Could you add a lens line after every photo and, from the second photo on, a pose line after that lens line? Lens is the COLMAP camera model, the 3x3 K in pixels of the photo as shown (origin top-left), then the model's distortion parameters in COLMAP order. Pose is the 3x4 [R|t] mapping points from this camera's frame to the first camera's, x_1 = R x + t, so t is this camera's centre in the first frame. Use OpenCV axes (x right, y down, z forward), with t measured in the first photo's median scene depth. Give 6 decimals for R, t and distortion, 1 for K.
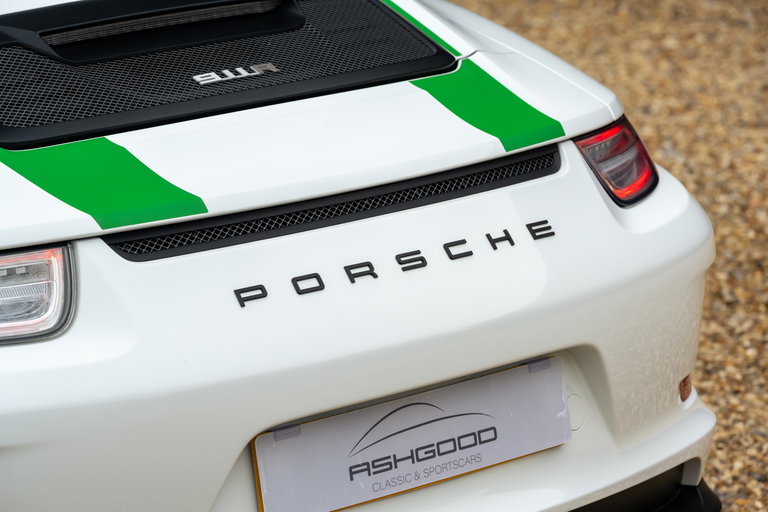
lens RADIAL K [[3872.8, 0, 384.0], [0, 3872.8, 256.0], [0, 0, 1]] dist [-0.158676, 0.454266]
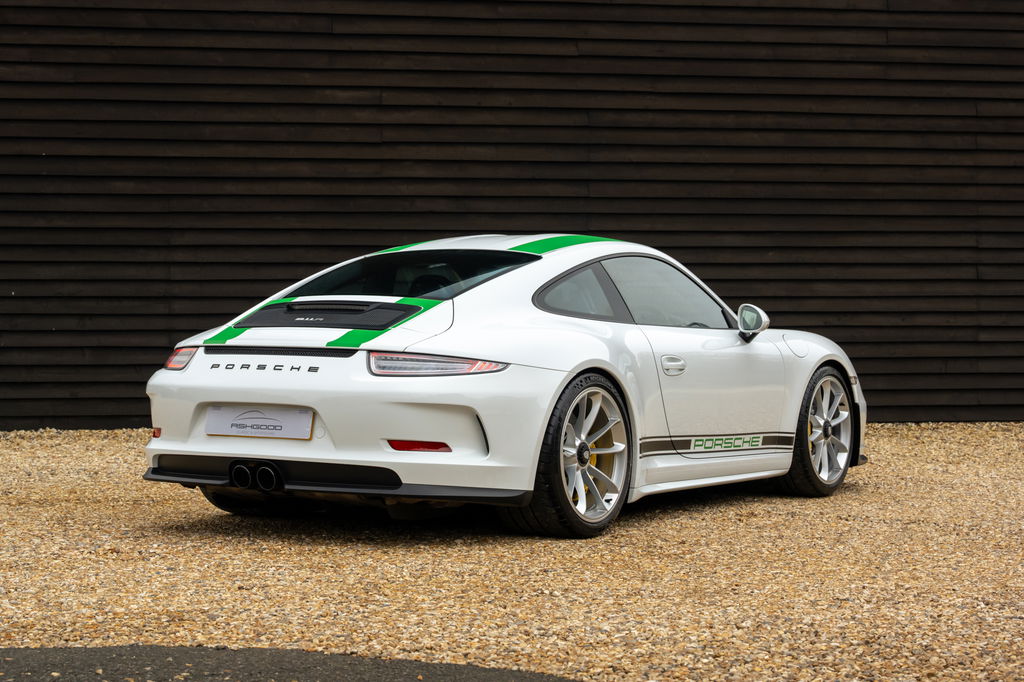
lens RADIAL K [[2076.1, 0, 512.0], [0, 2076.1, 341.0], [0, 0, 1]] dist [-0.007827, -0.036043]
pose [[0.226037, 0.013835, -0.974020, 1.696859], [-0.232094, 0.971868, -0.040056, 0.000863], [0.946065, 0.235118, 0.222890, 0.773558]]
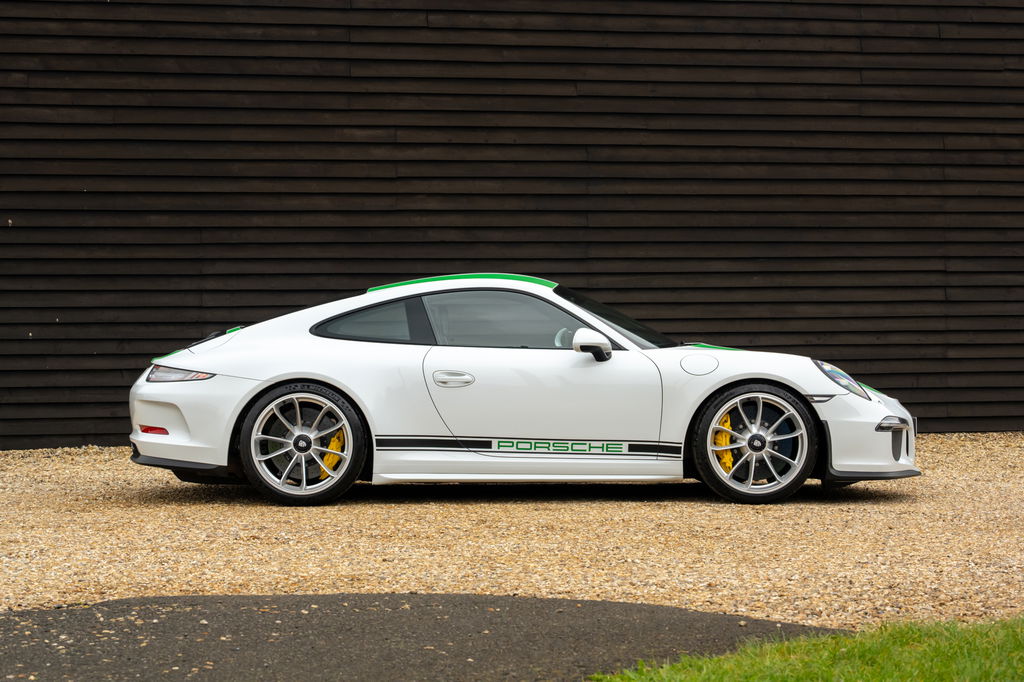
lens RADIAL K [[2173.9, 0, 512.0], [0, 2173.9, 341.0], [0, 0, 1]] dist [-0.020775, -0.131469]
pose [[0.255399, 0.003653, -0.966829, 2.073889], [-0.223915, 0.973029, -0.055473, 0.043772], [0.940550, 0.230655, 0.249329, 0.565773]]
